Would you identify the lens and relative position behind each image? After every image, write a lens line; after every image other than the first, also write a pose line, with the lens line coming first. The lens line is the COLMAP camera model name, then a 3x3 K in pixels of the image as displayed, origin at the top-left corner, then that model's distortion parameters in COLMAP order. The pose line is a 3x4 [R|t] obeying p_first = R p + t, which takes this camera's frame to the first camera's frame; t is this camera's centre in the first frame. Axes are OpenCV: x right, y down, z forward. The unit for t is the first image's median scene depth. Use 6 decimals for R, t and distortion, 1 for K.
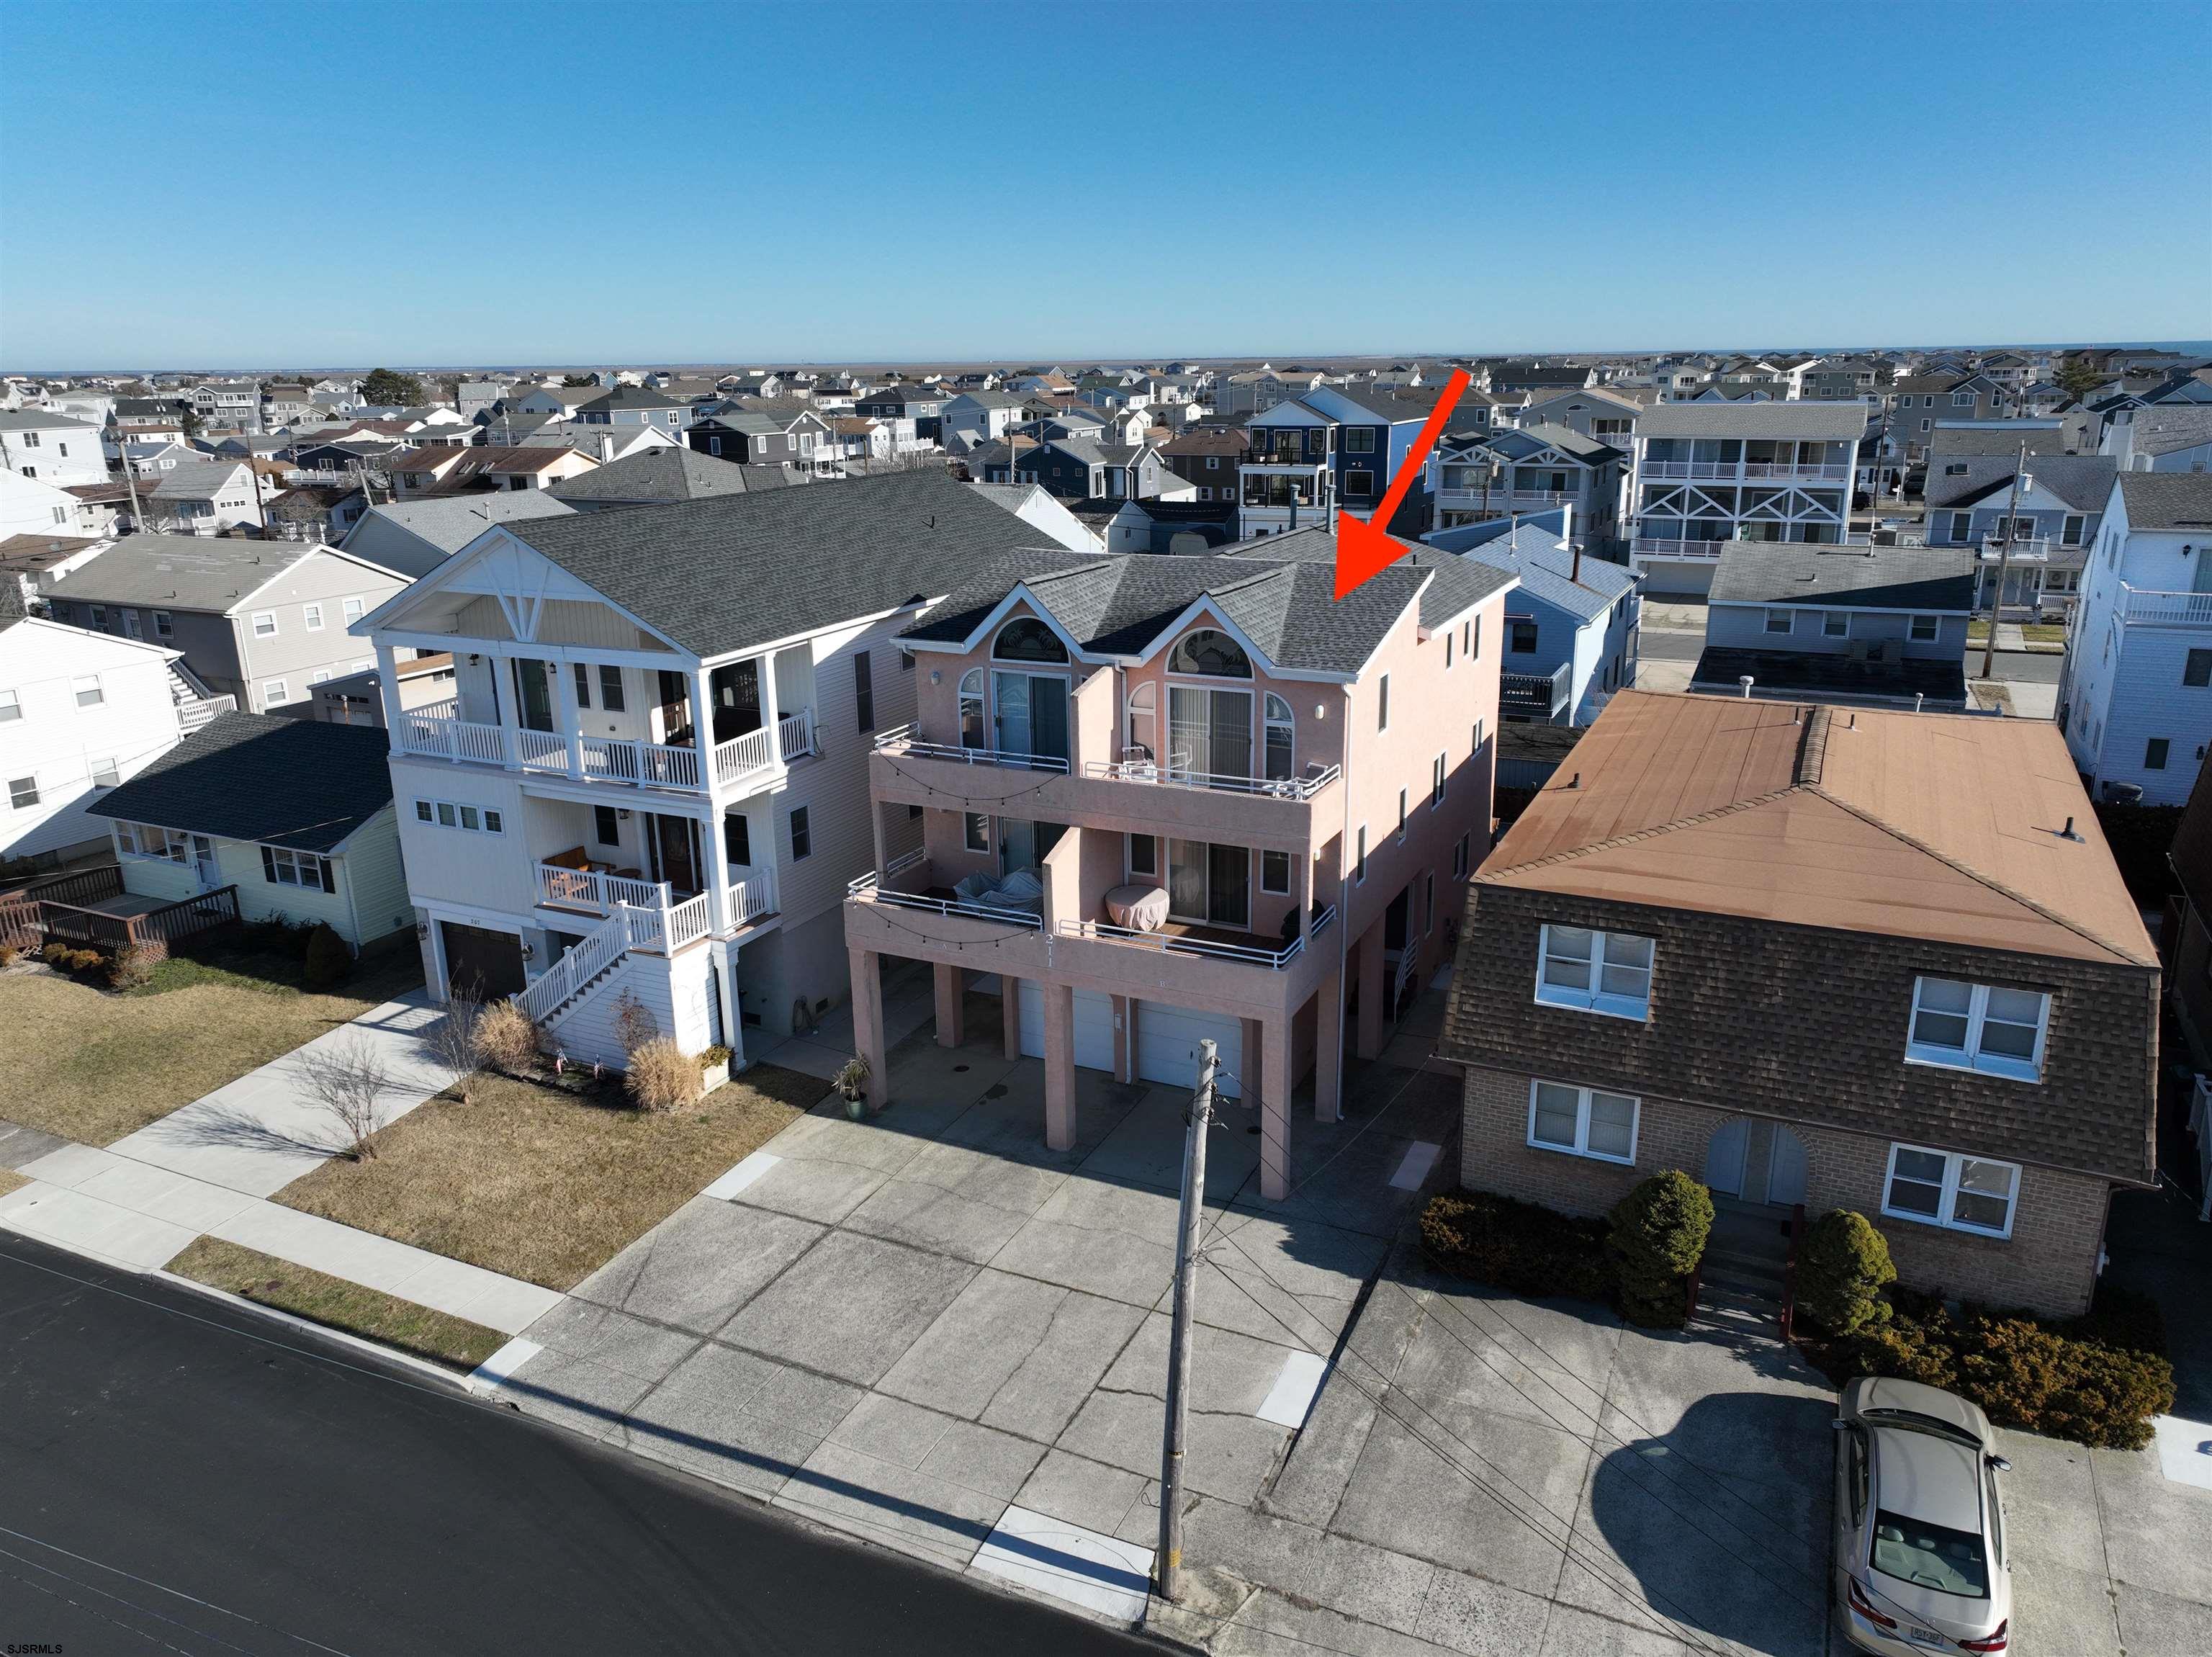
lens RADIAL K [[1554.6, 0, 1112.5], [0, 1554.6, 828.6], [0, 0, 1]] dist [0.005114, 0.008507]
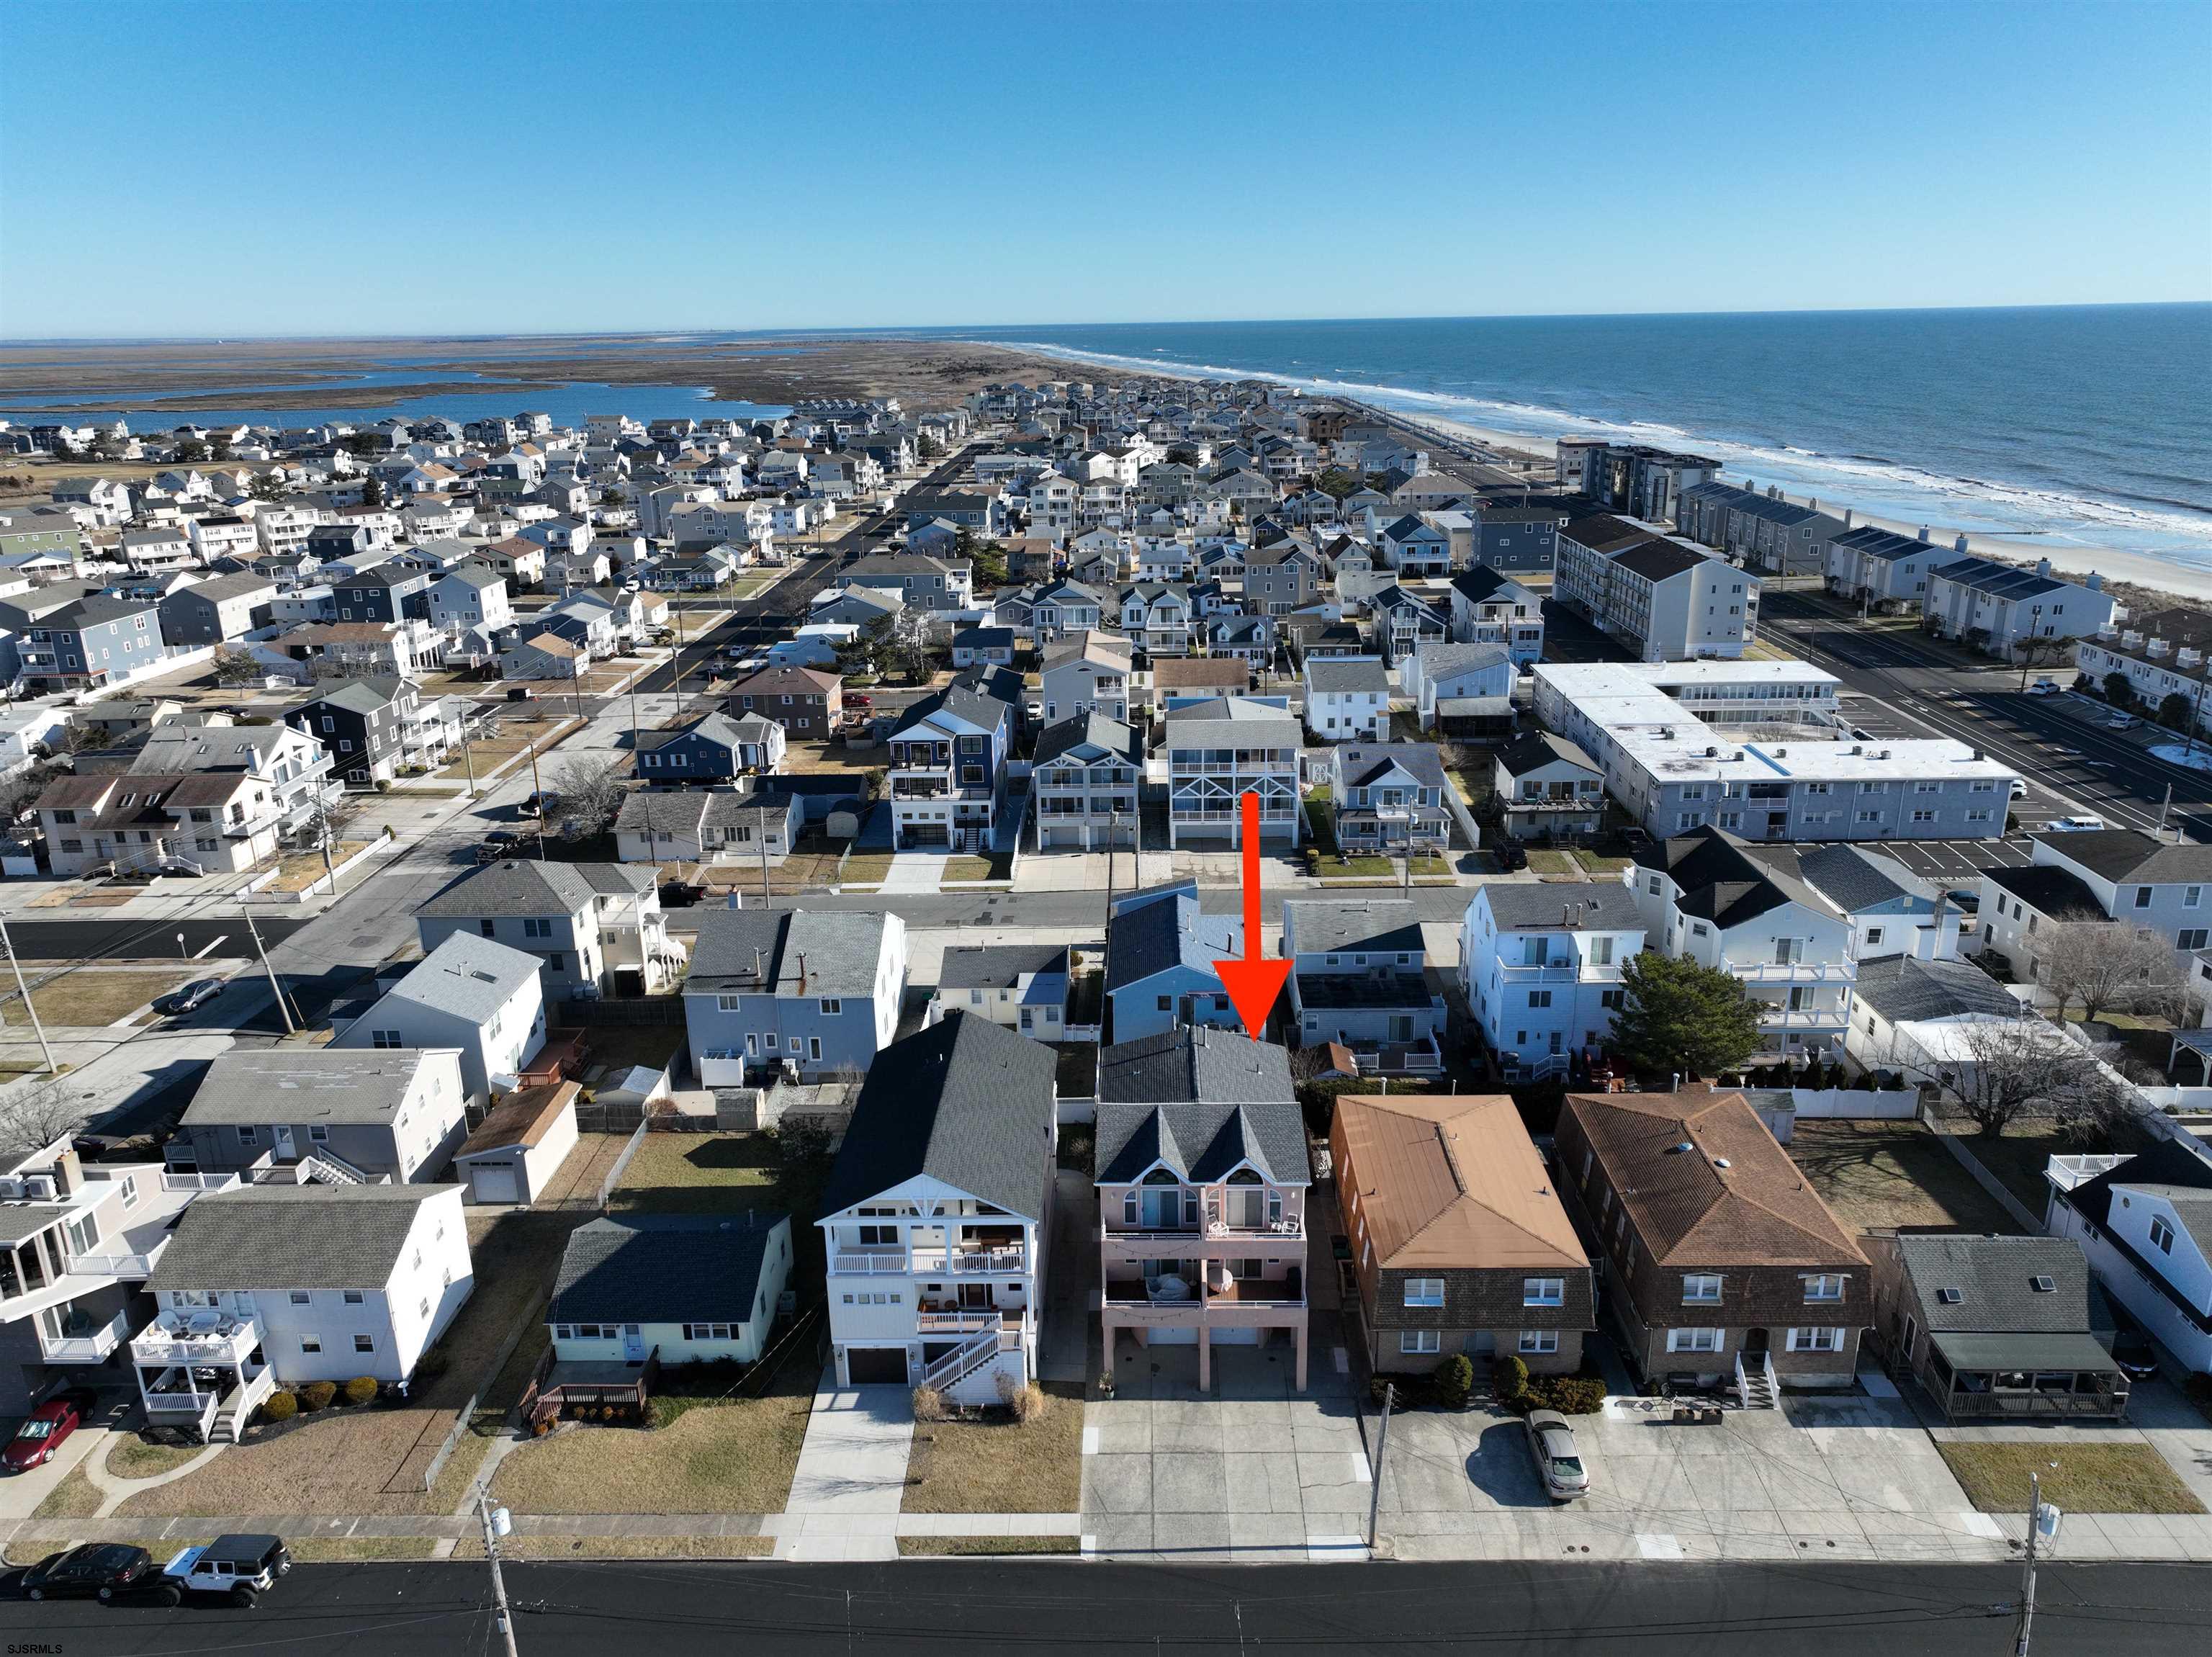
lens RADIAL K [[1554.6, 0, 1112.5], [0, 1554.6, 828.6], [0, 0, 1]] dist [0.005114, 0.008507]
pose [[0.909766, -0.131152, 0.393858, -0.942582], [0.124989, 0.991295, 0.041385, -0.725405], [-0.395857, 0.011577, 0.918239, -1.080329]]
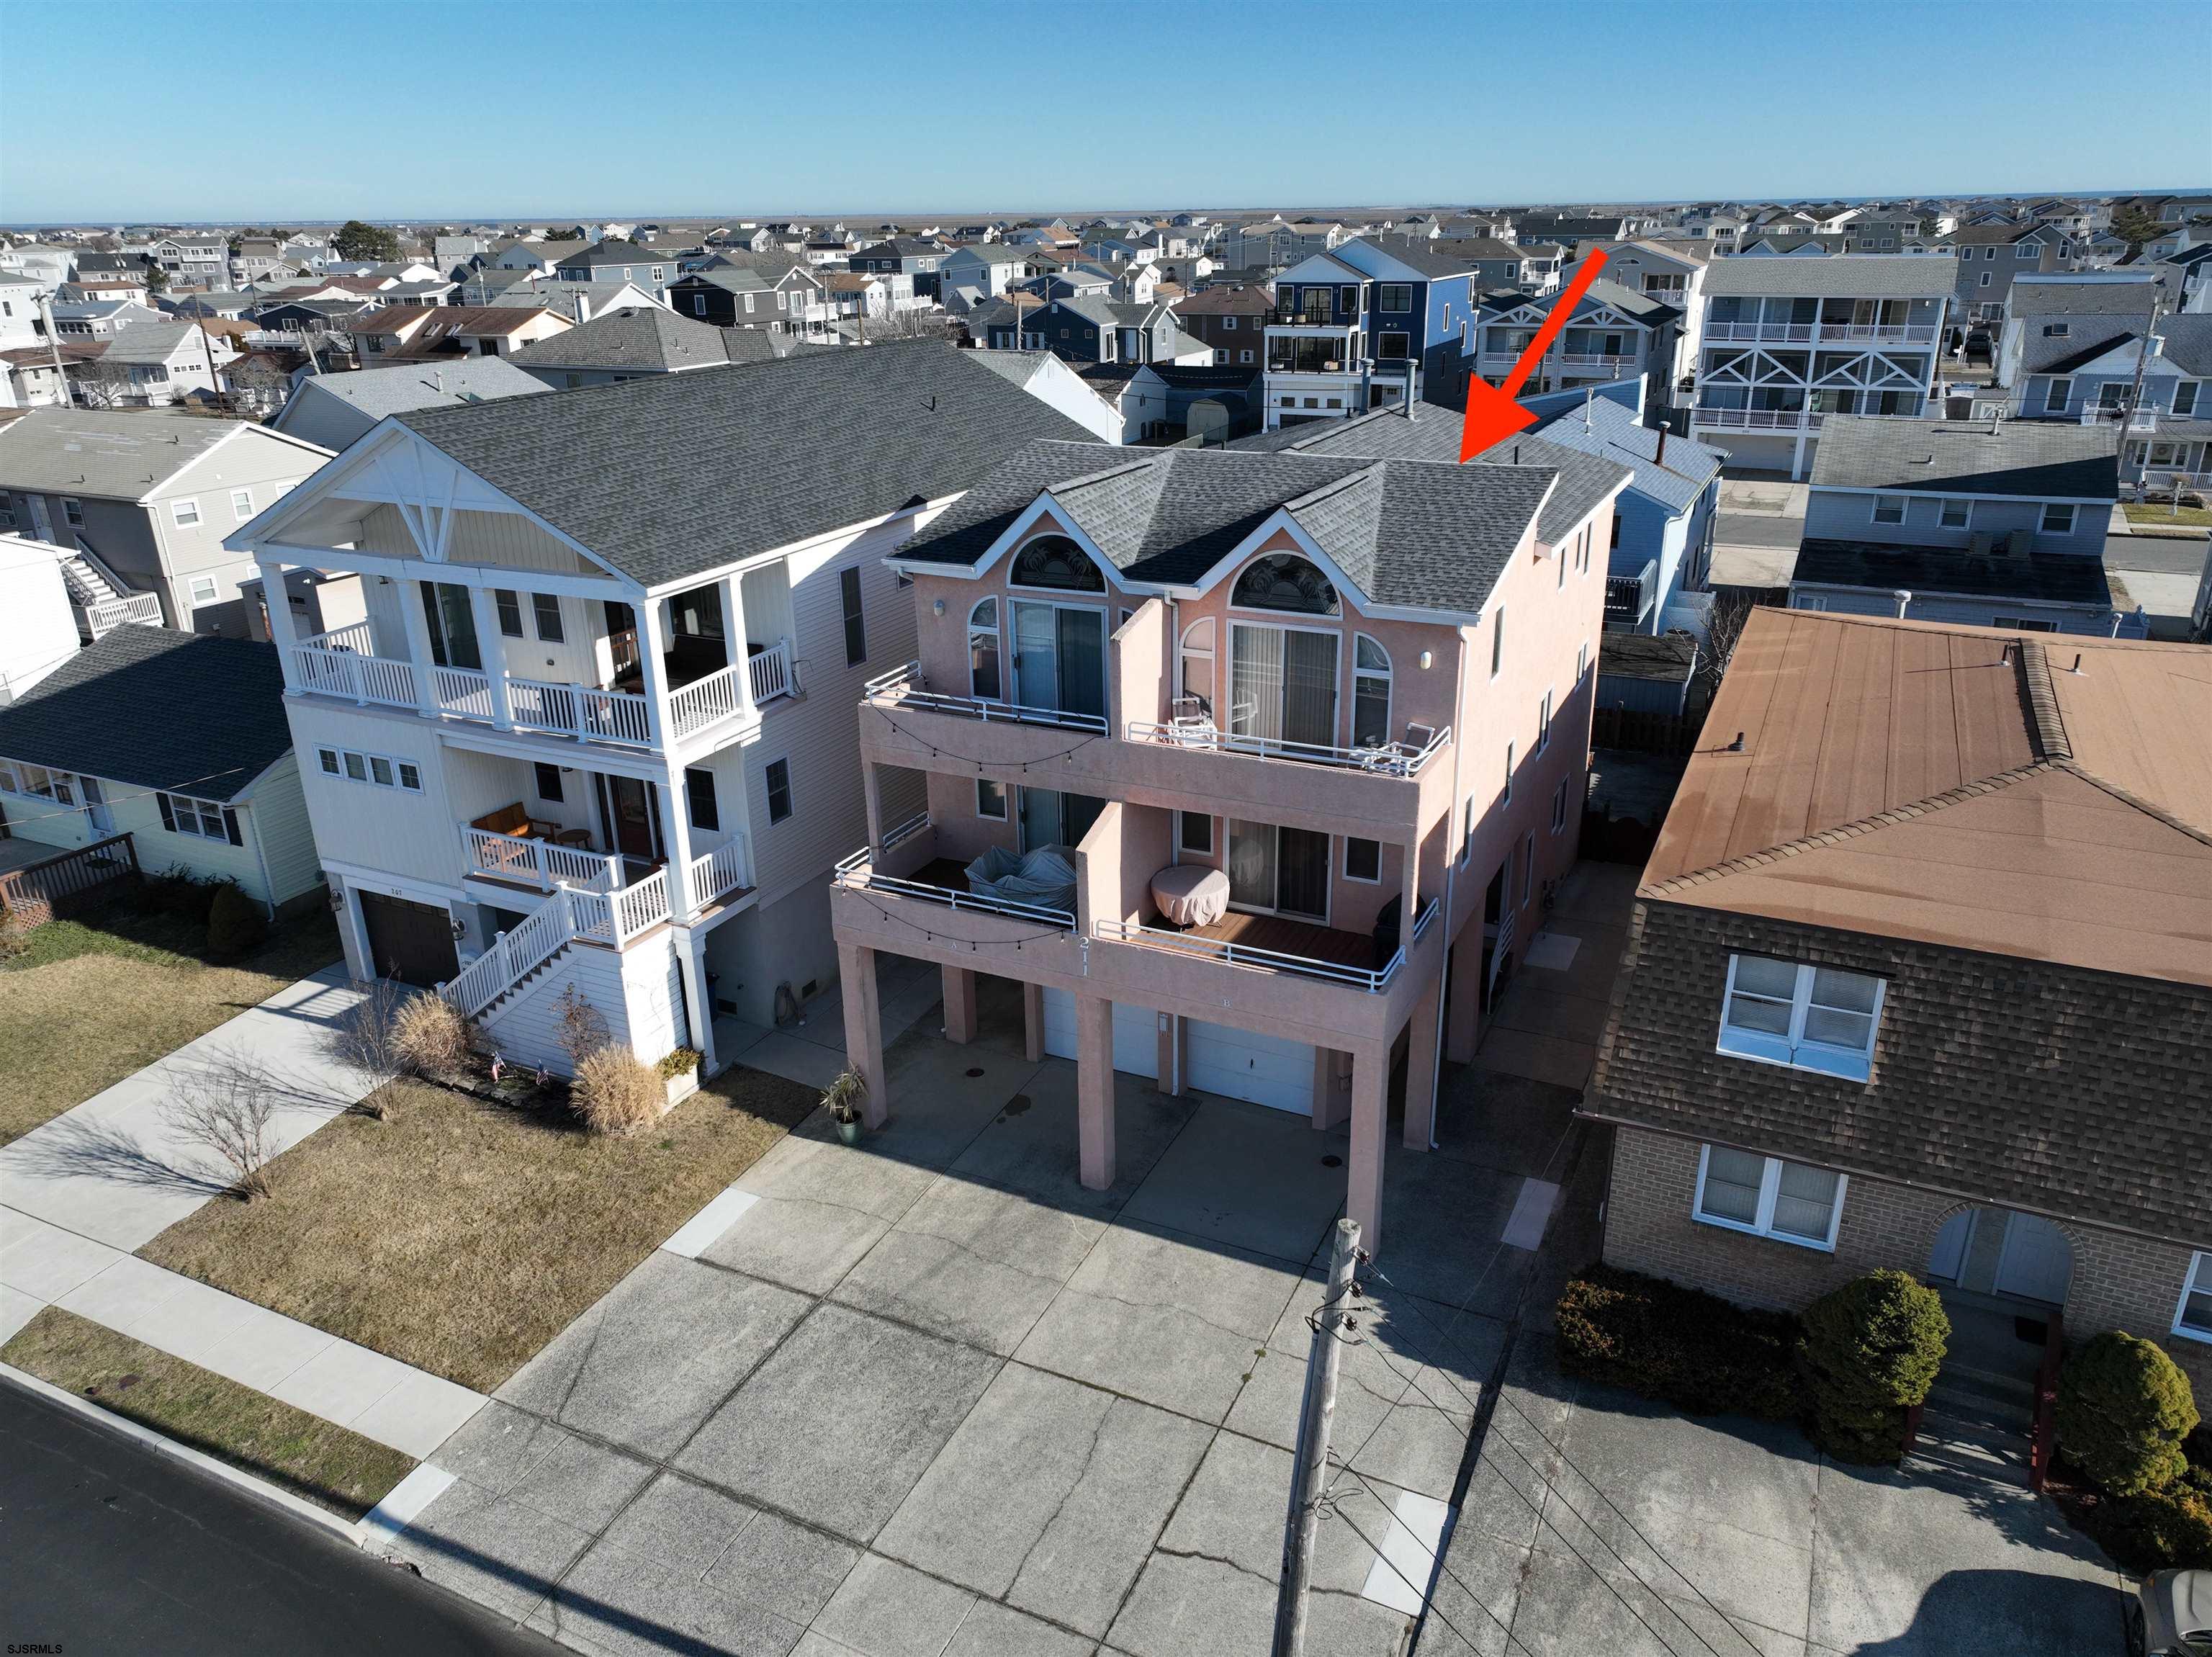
lens RADIAL K [[1556.8, 0, 1112.9], [0, 1556.8, 826.8], [0, 0, 1]] dist [-0.003134, 0.022744]
pose [[0.999998, -0.000770, -0.001840, -0.022318], [0.000921, 0.996493, 0.083665, -0.051560], [0.001769, -0.083667, 0.996492, 0.184682]]
